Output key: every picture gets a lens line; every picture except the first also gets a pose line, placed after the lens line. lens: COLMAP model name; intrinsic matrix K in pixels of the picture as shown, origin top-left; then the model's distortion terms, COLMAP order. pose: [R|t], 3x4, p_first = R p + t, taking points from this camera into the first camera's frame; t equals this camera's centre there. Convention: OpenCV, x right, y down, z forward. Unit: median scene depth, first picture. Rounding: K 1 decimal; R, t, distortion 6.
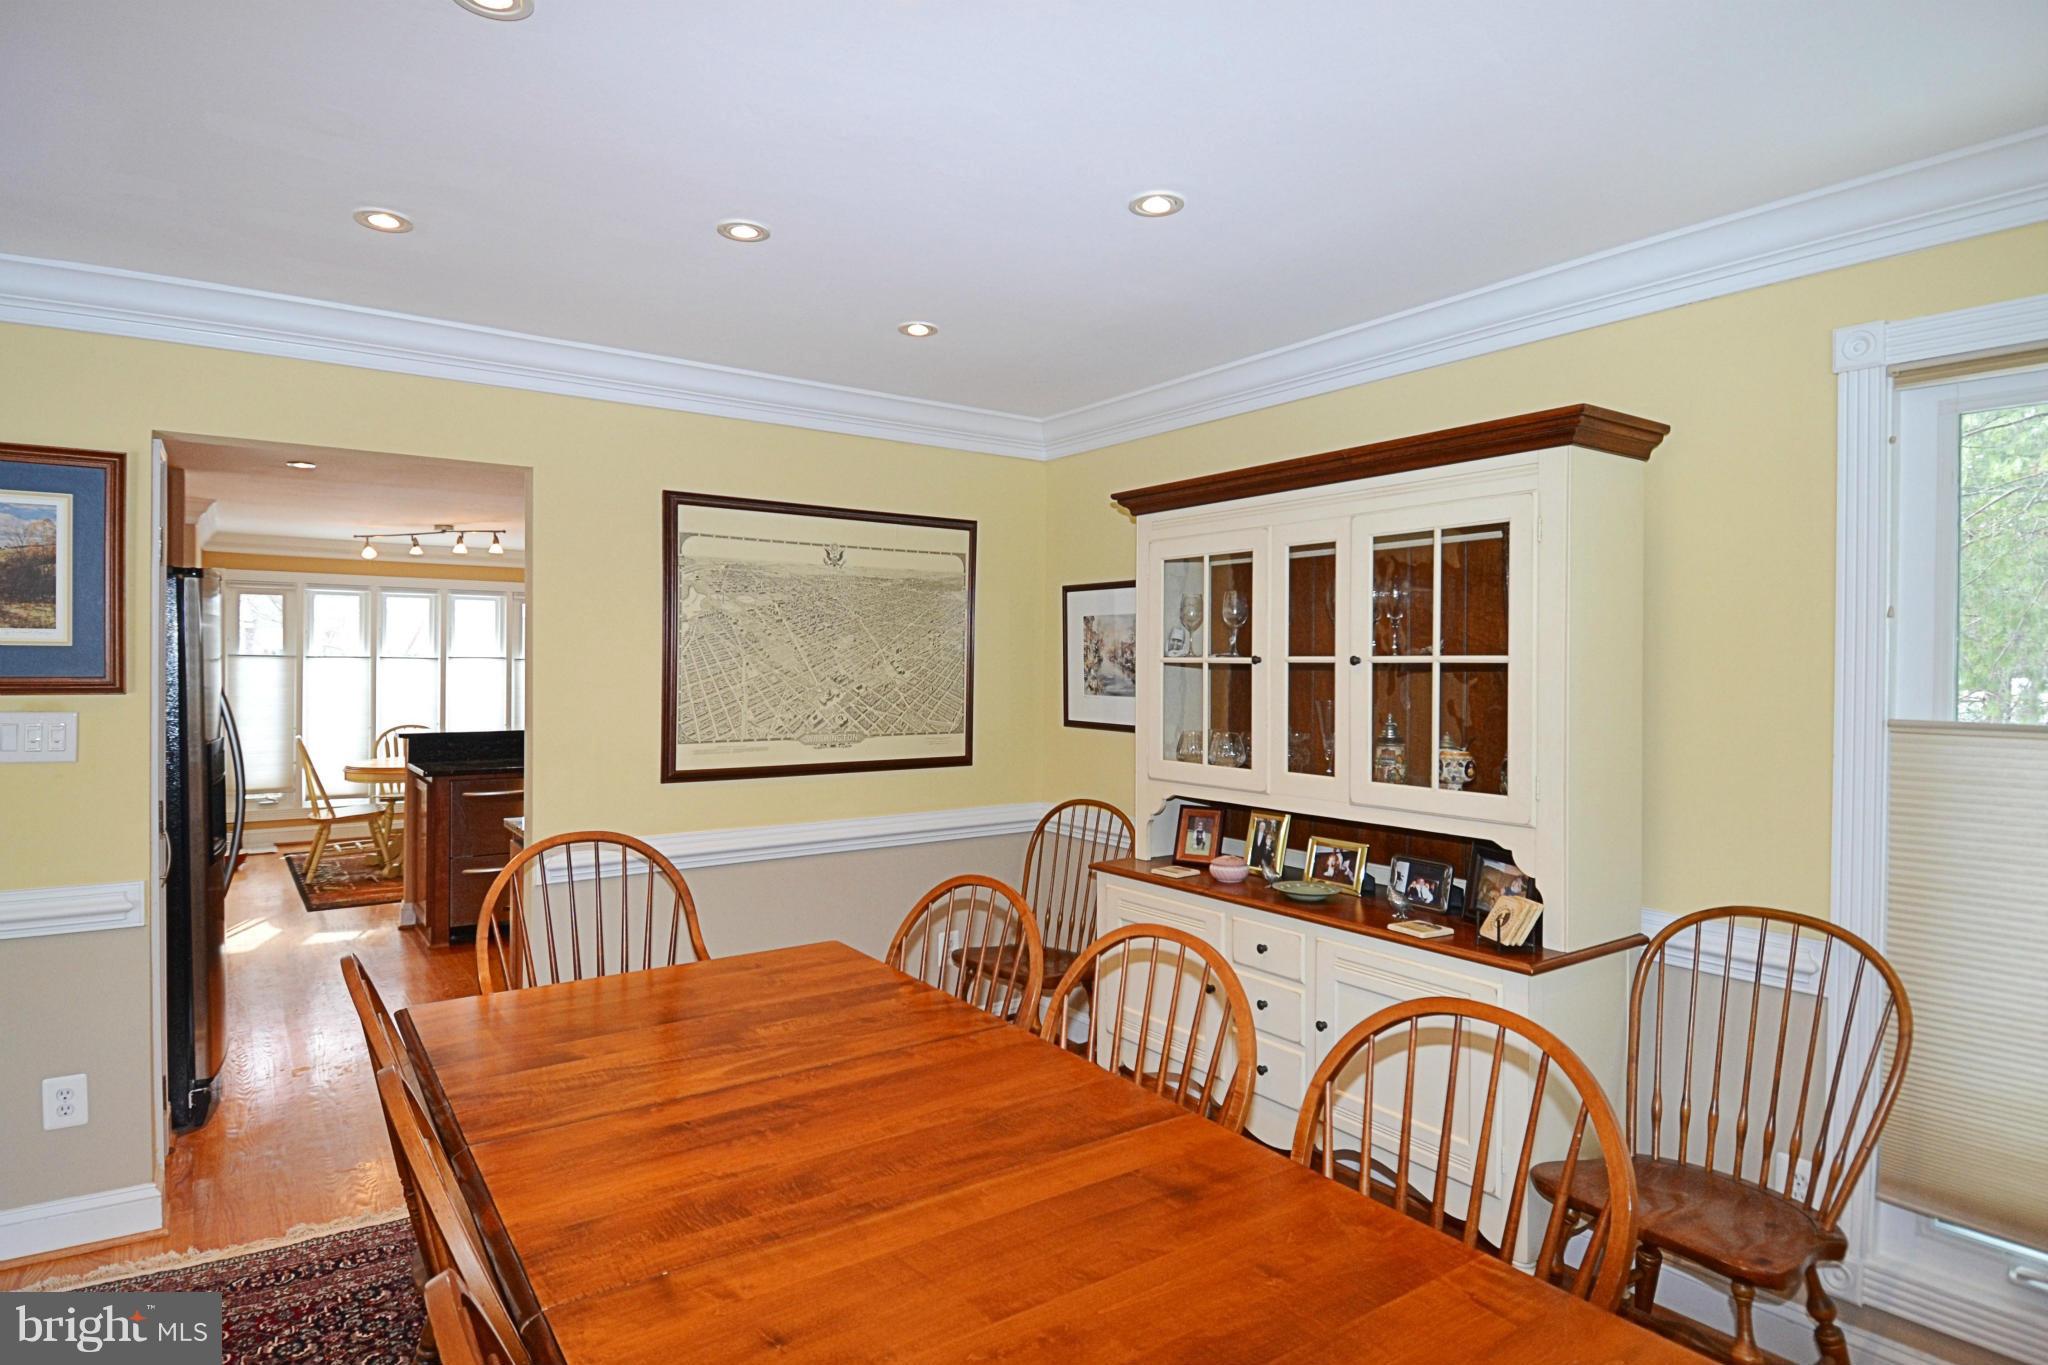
lens RADIAL K [[1105.6, 0, 1040.5], [0, 1105.6, 682.2], [0, 0, 1]] dist [0.023052, -0.029695]
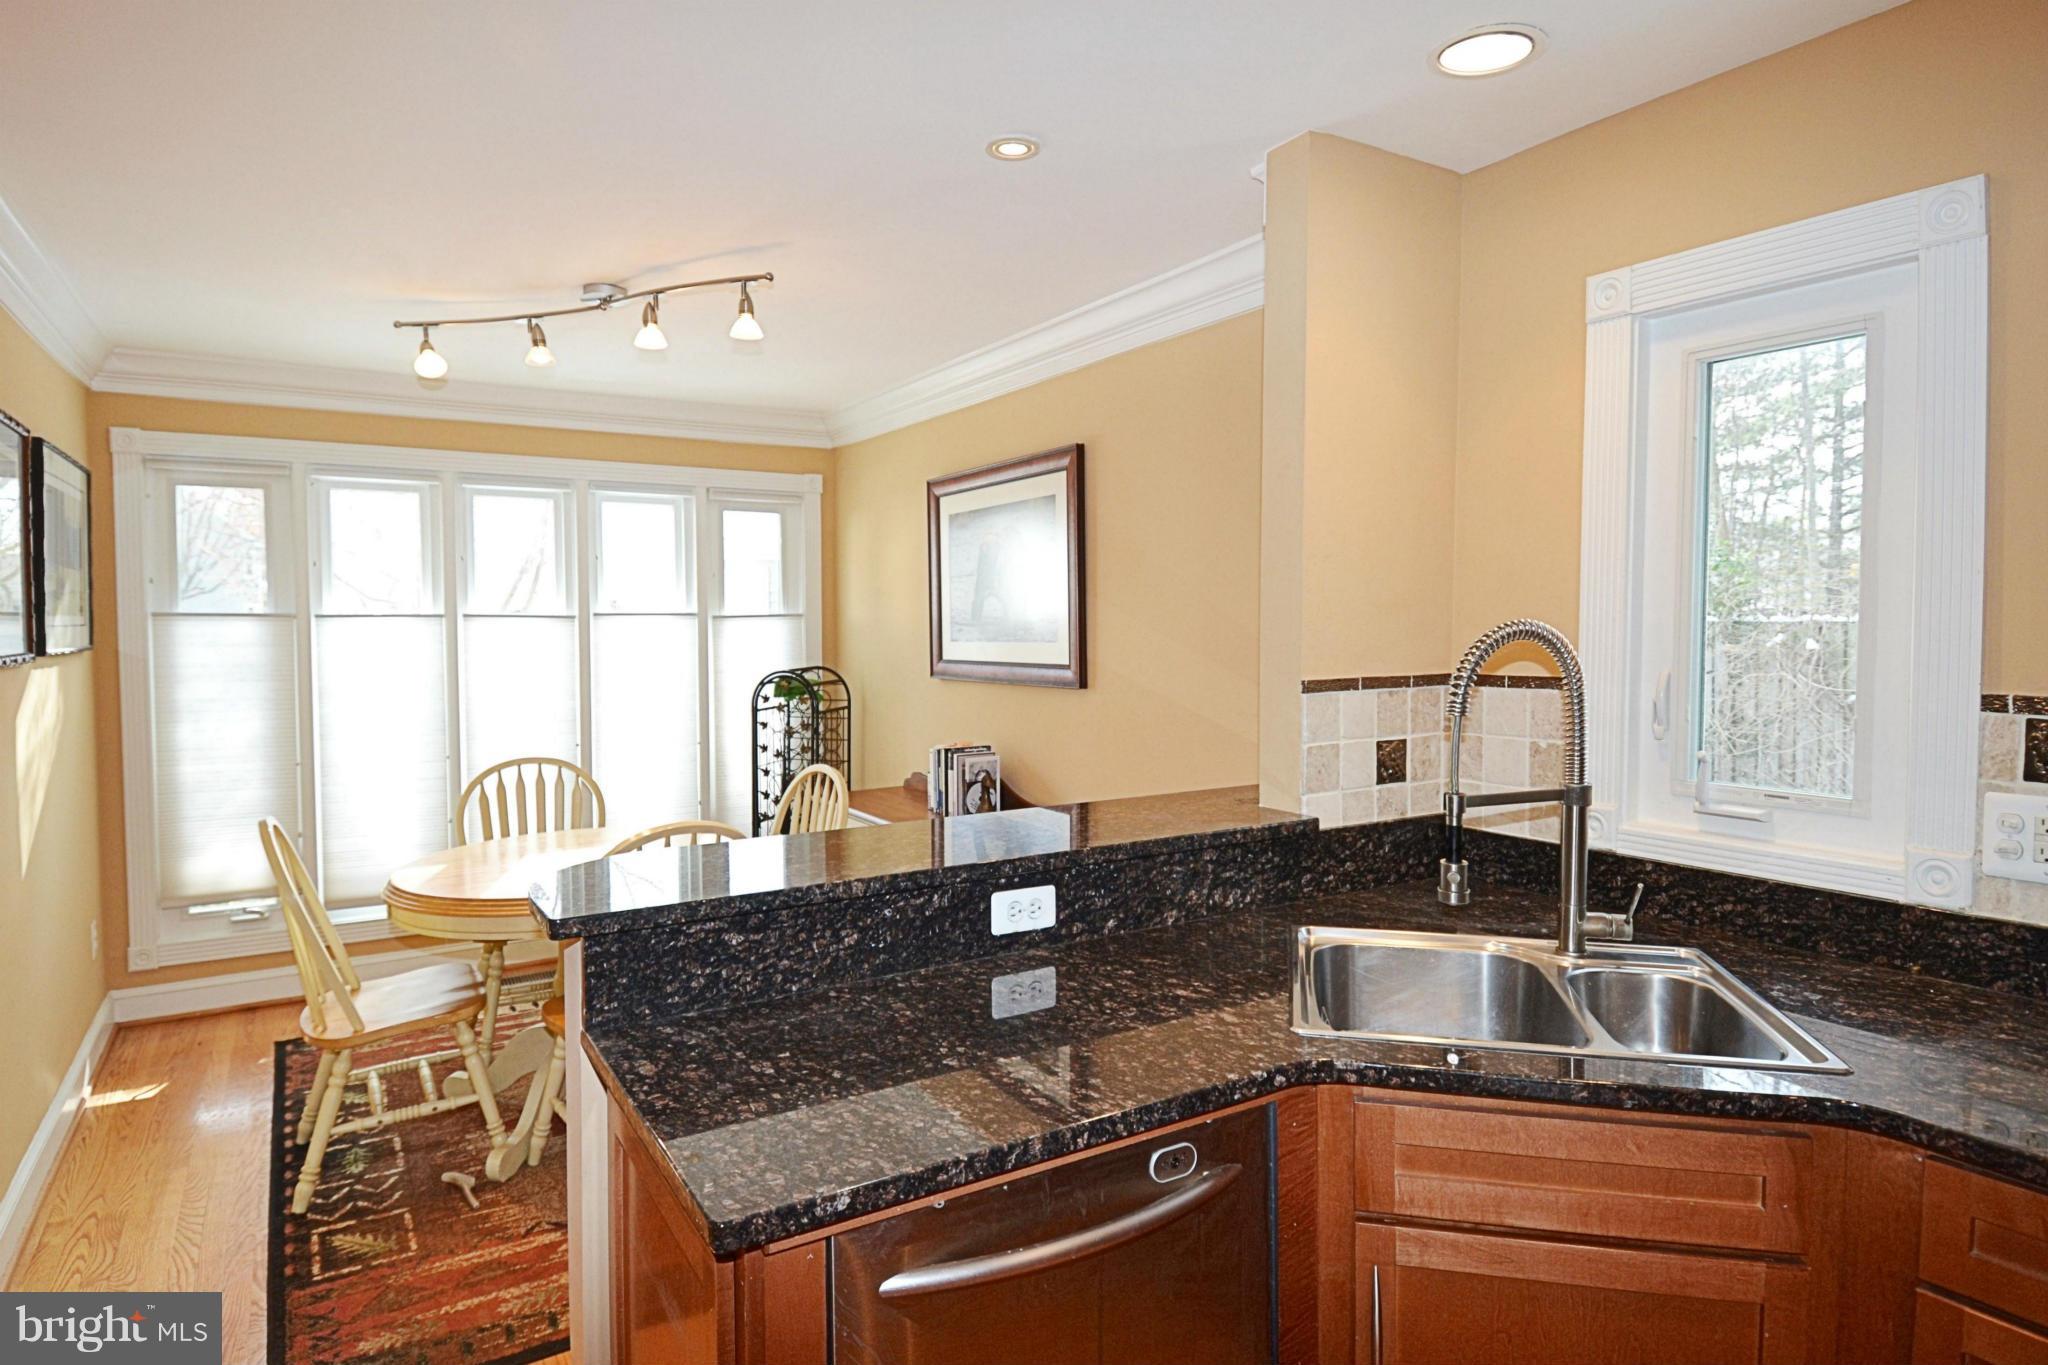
lens RADIAL K [[1105.6, 0, 1008.4], [0, 1105.6, 666.8], [0, 0, 1]] dist [0.023052, -0.029695]
pose [[0.996605, -0.009981, -0.081724, -0.342702], [0.012323, 0.999526, 0.028206, -0.011724], [0.081404, -0.029118, 0.996256, 0.576824]]
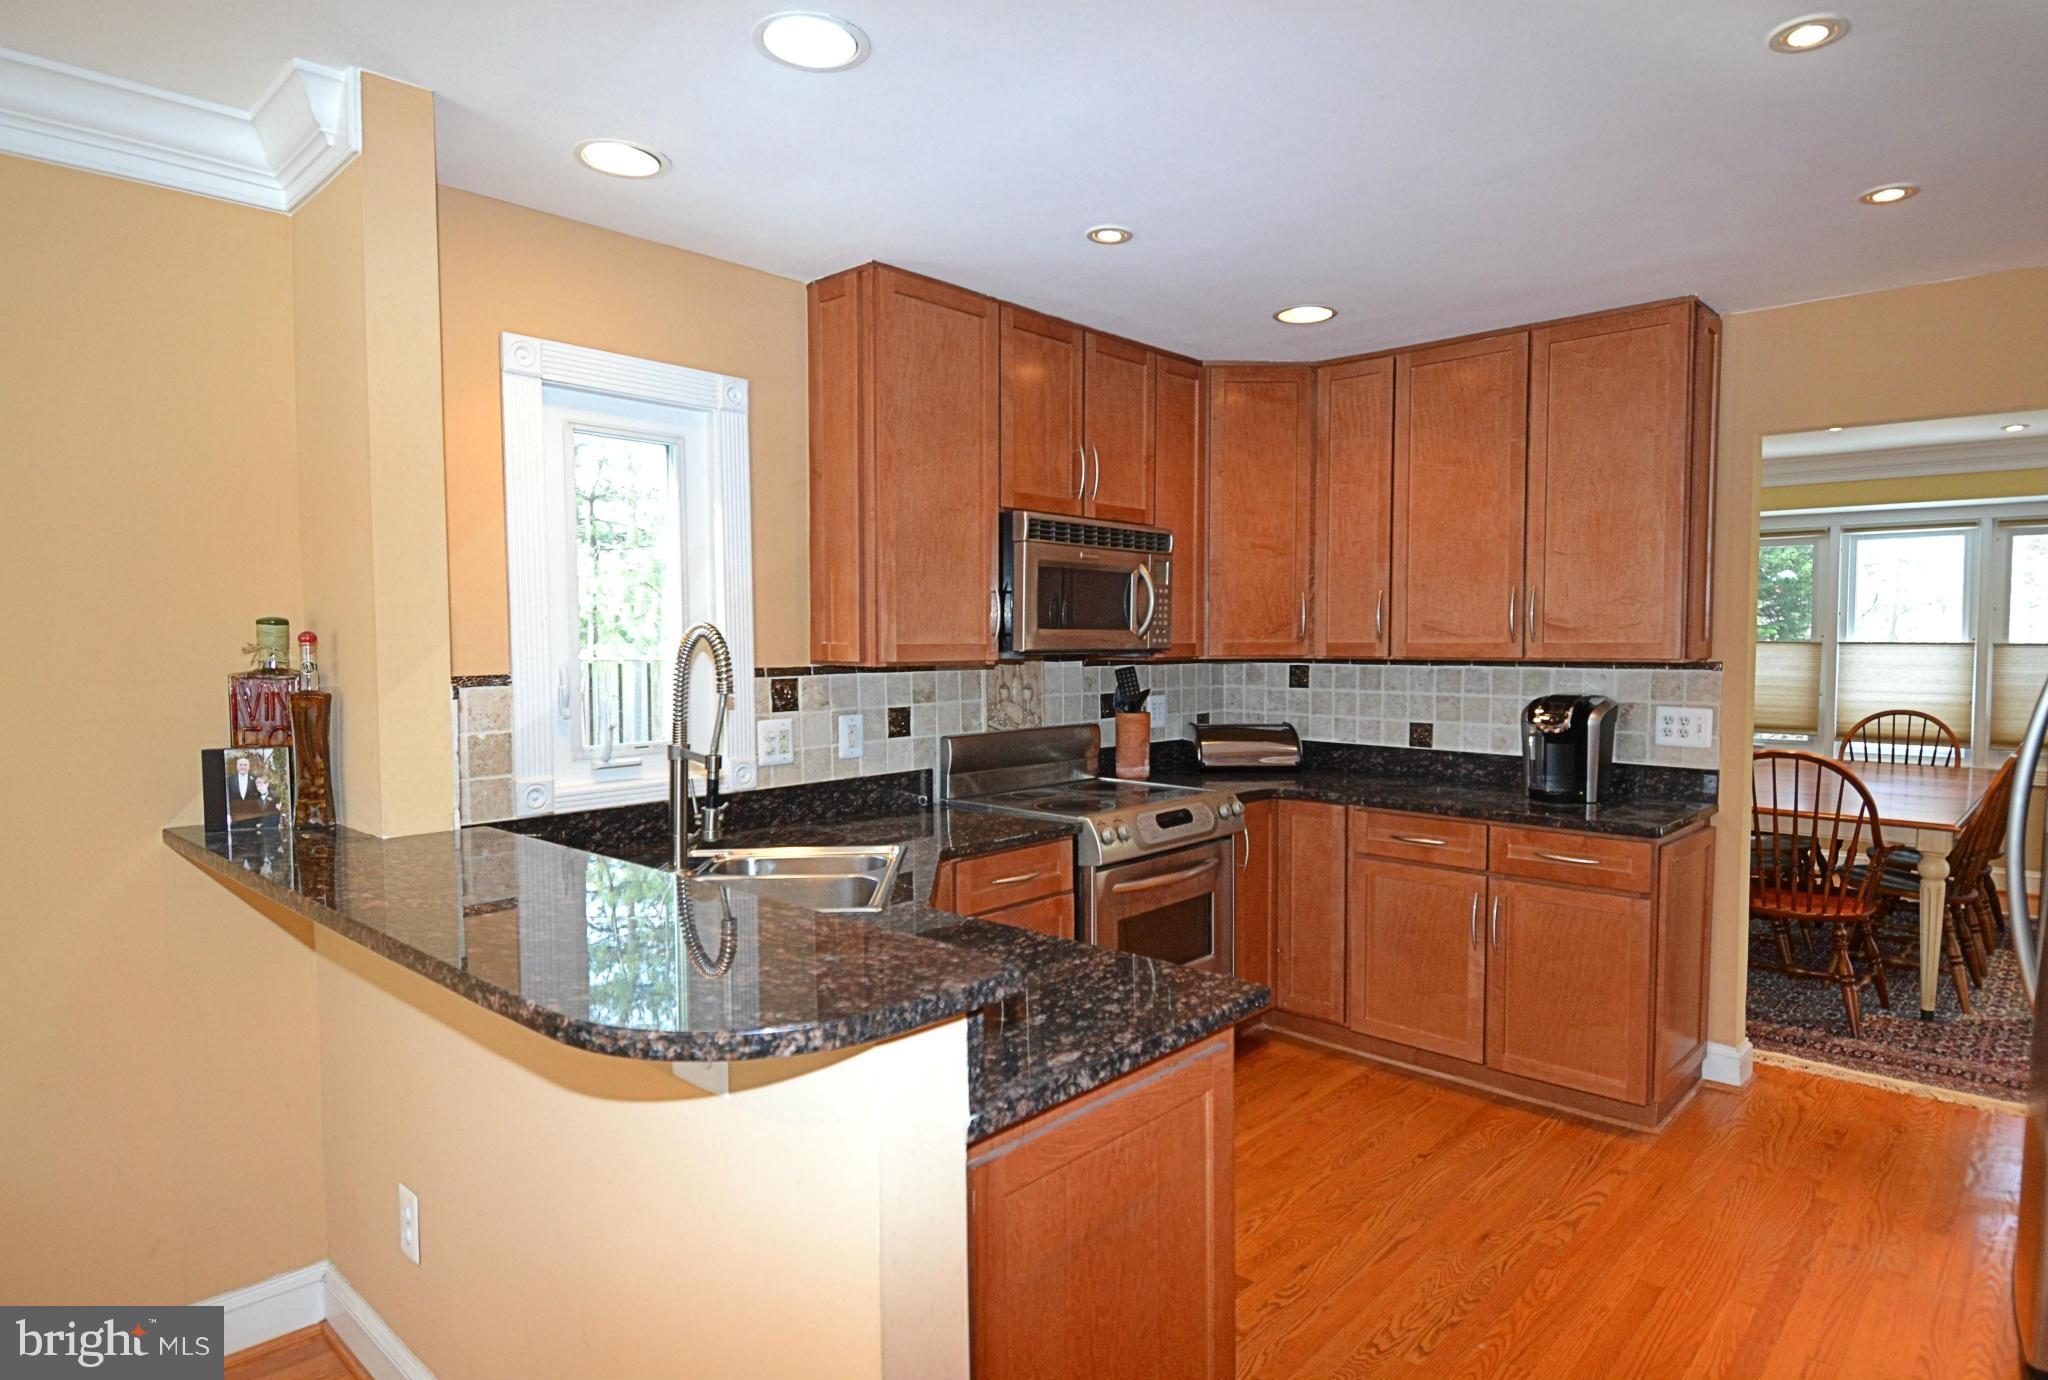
lens RADIAL K [[1139.8, 0, 1046.0], [0, 1139.8, 683.3], [0, 0, 1]] dist [0.014738, -0.021274]
pose [[-0.182032, -0.052285, 0.981902, -0.581368], [0.012778, 0.998375, 0.055532, -0.013468], [-0.983210, 0.022655, -0.181068, 0.773323]]
